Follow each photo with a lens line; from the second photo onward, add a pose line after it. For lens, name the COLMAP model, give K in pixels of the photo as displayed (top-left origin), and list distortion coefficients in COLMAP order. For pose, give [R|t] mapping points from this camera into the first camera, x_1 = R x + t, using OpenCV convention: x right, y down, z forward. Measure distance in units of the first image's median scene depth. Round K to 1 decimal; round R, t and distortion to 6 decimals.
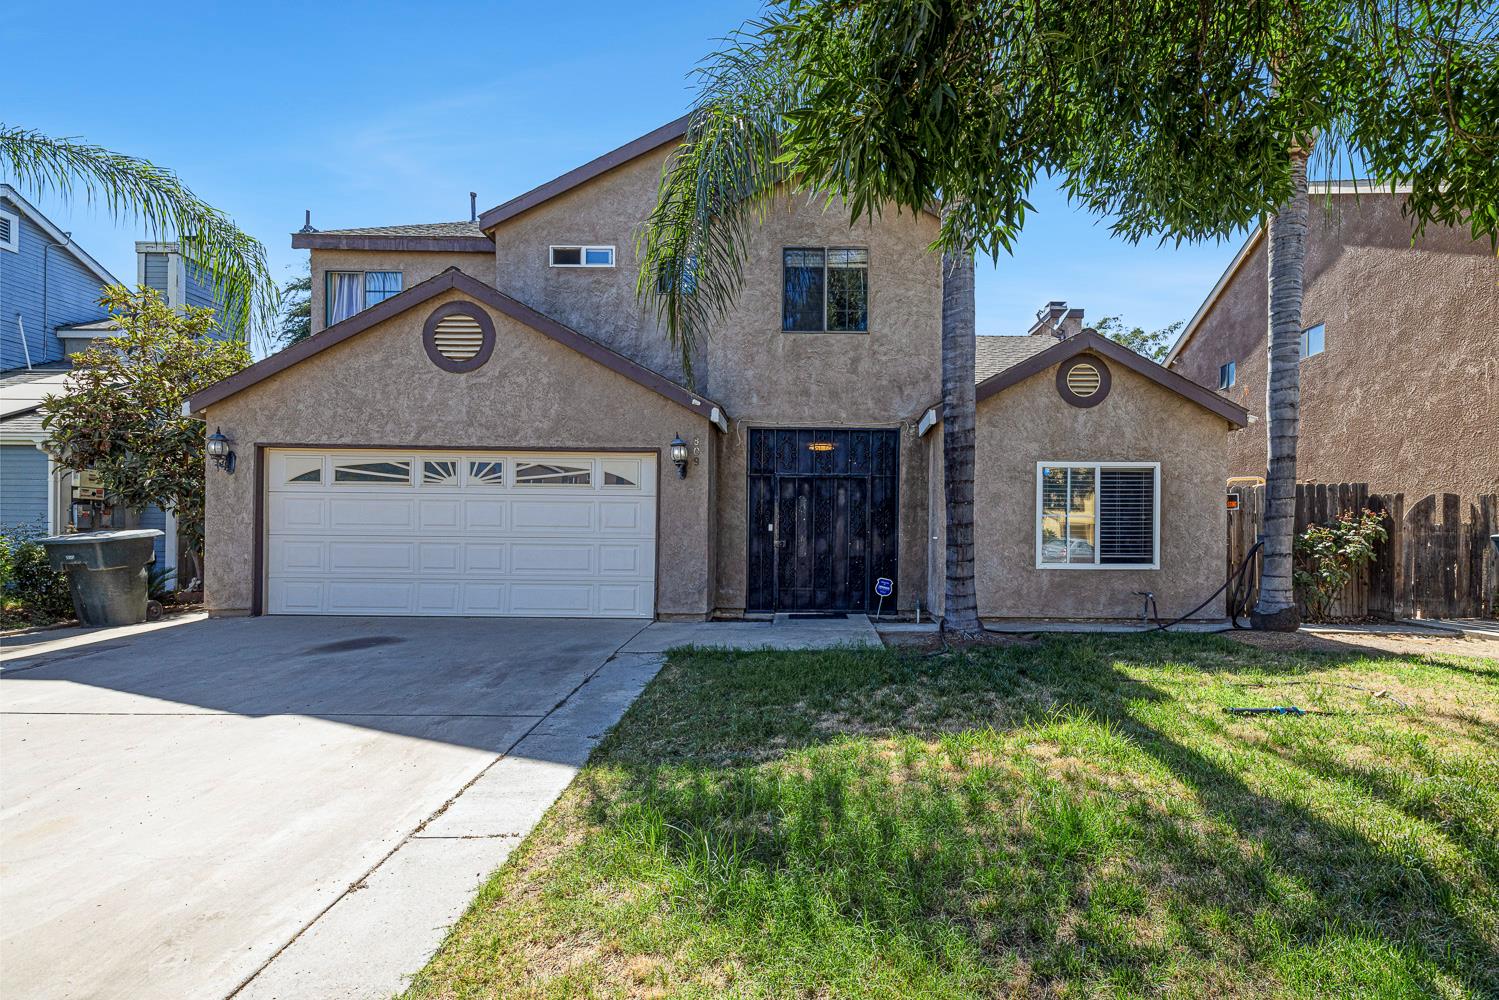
lens RADIAL K [[632.6, 0, 747.9], [0, 632.6, 483.2], [0, 0, 1]] dist [-0.001711, -0.000121]
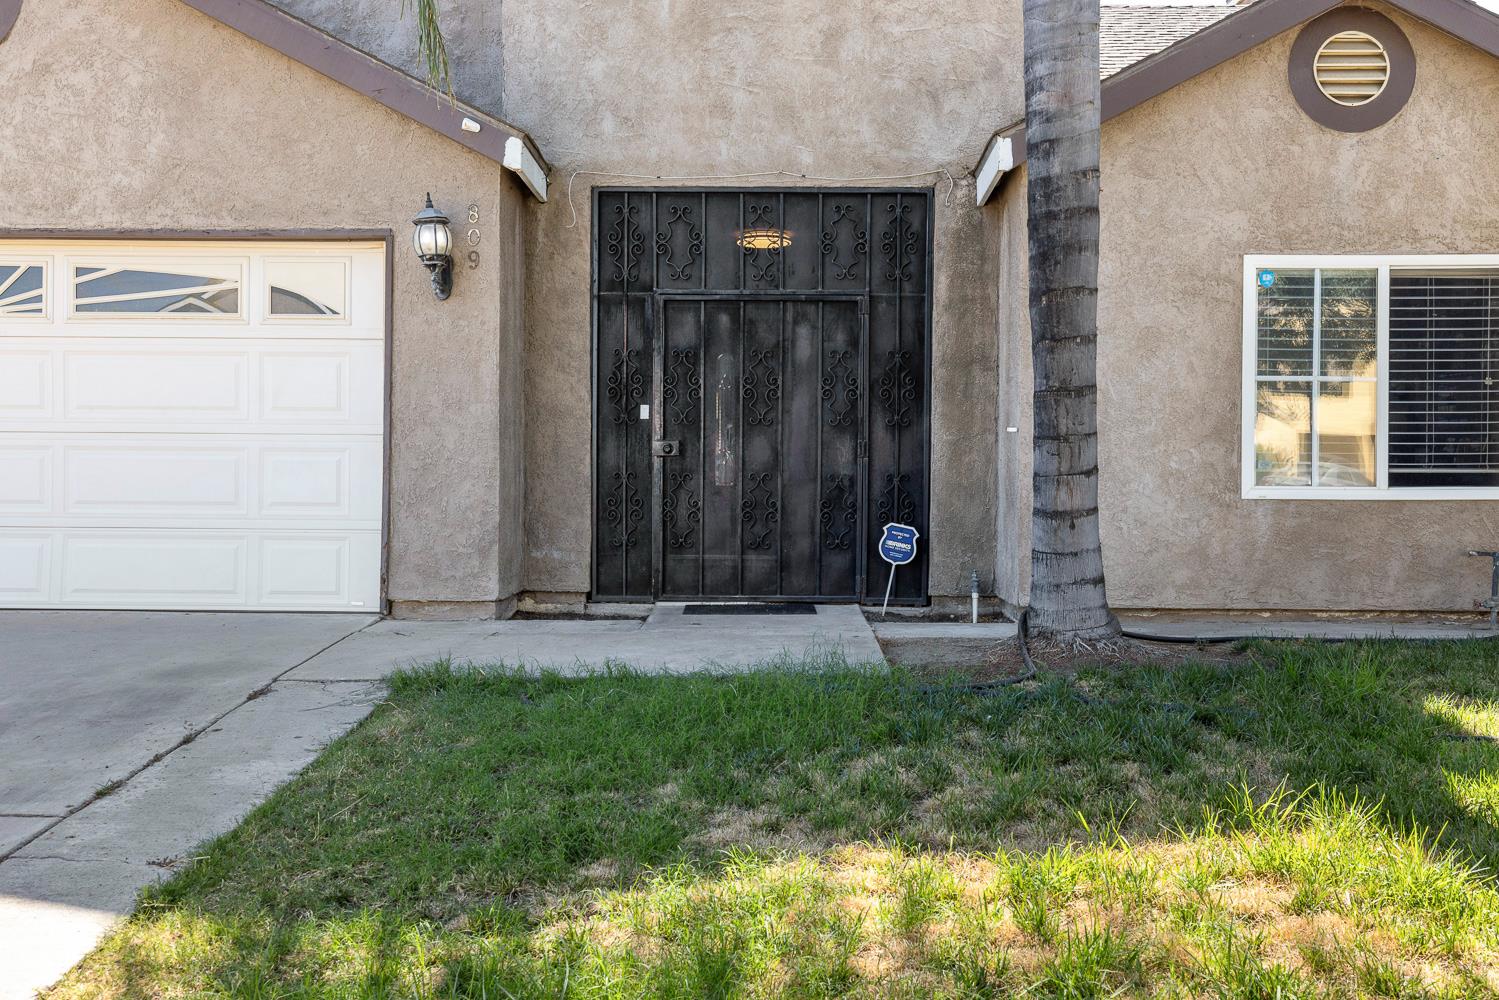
lens RADIAL K [[1061.6, 0, 749.5], [0, 1061.6, 500.0], [0, 0, 1]] dist [-0.001480, 0.003356]
pose [[0.999842, -0.002825, -0.017556, 0.125949], [0.002985, 0.999954, 0.009111, 0.128621], [0.017530, -0.009162, 0.999804, 0.254720]]
